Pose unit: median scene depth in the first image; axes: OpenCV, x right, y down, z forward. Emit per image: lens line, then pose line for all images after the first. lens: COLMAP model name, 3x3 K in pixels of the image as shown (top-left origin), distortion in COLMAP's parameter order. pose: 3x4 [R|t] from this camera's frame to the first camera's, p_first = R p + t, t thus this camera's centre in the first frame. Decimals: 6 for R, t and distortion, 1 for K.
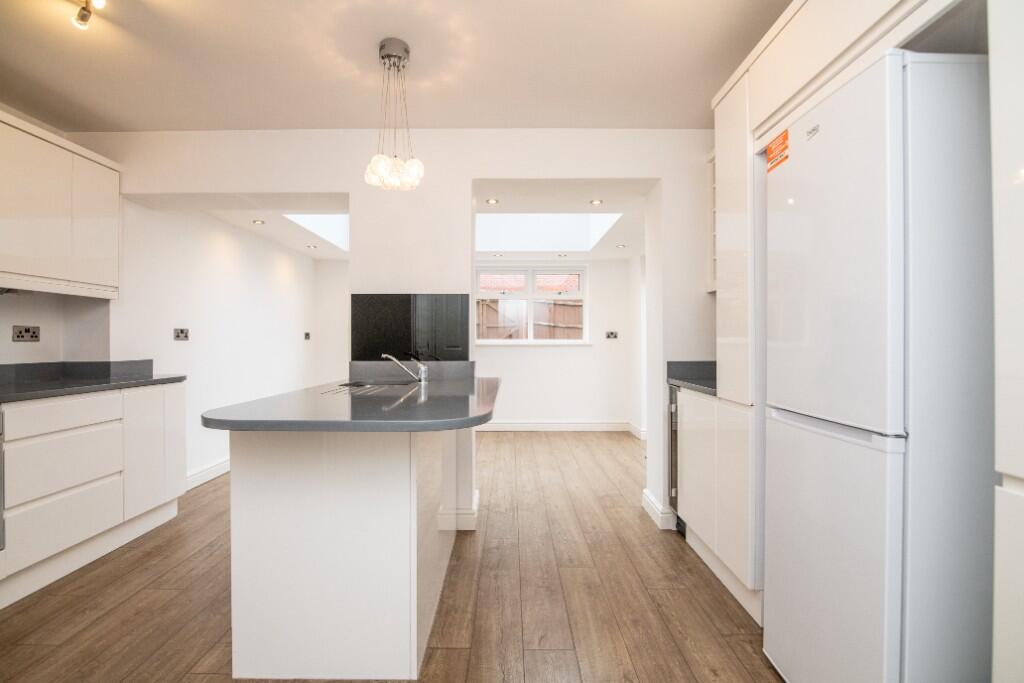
lens RADIAL K [[468.6, 0, 501.0], [0, 468.6, 344.7], [0, 0, 1]] dist [-0.016274, -0.000495]
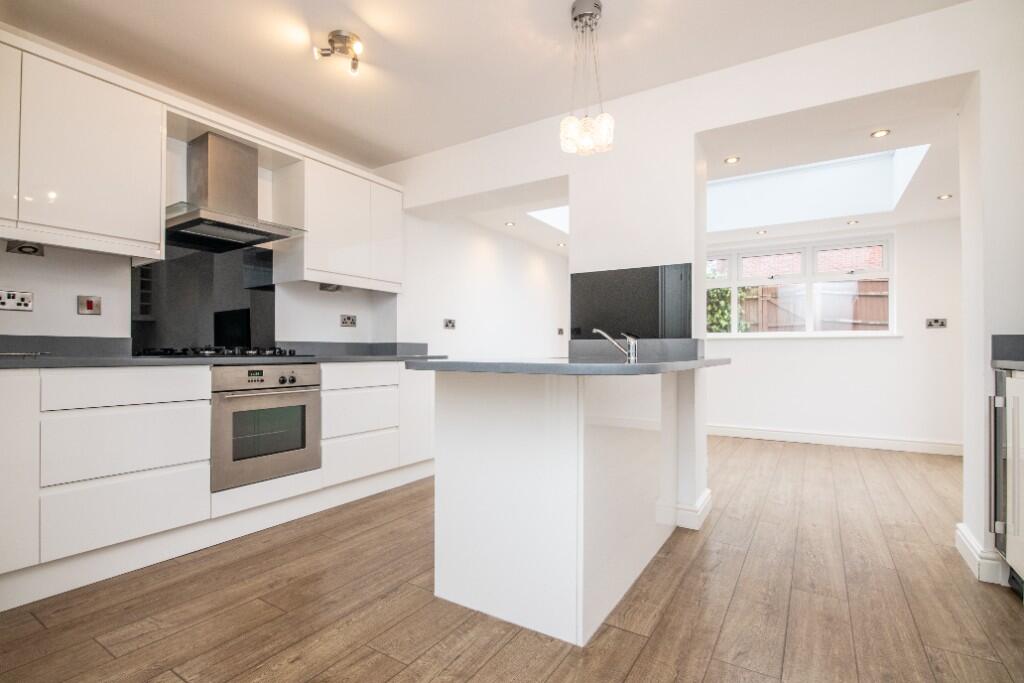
lens RADIAL K [[475.6, 0, 510.7], [0, 475.6, 352.5], [0, 0, 1]] dist [-0.019470, 0.000313]
pose [[0.851071, 0.004953, -0.525028, 0.116937], [-0.006960, 0.999974, -0.001849, 0.068126], [0.525005, 0.005227, 0.851083, 0.053406]]
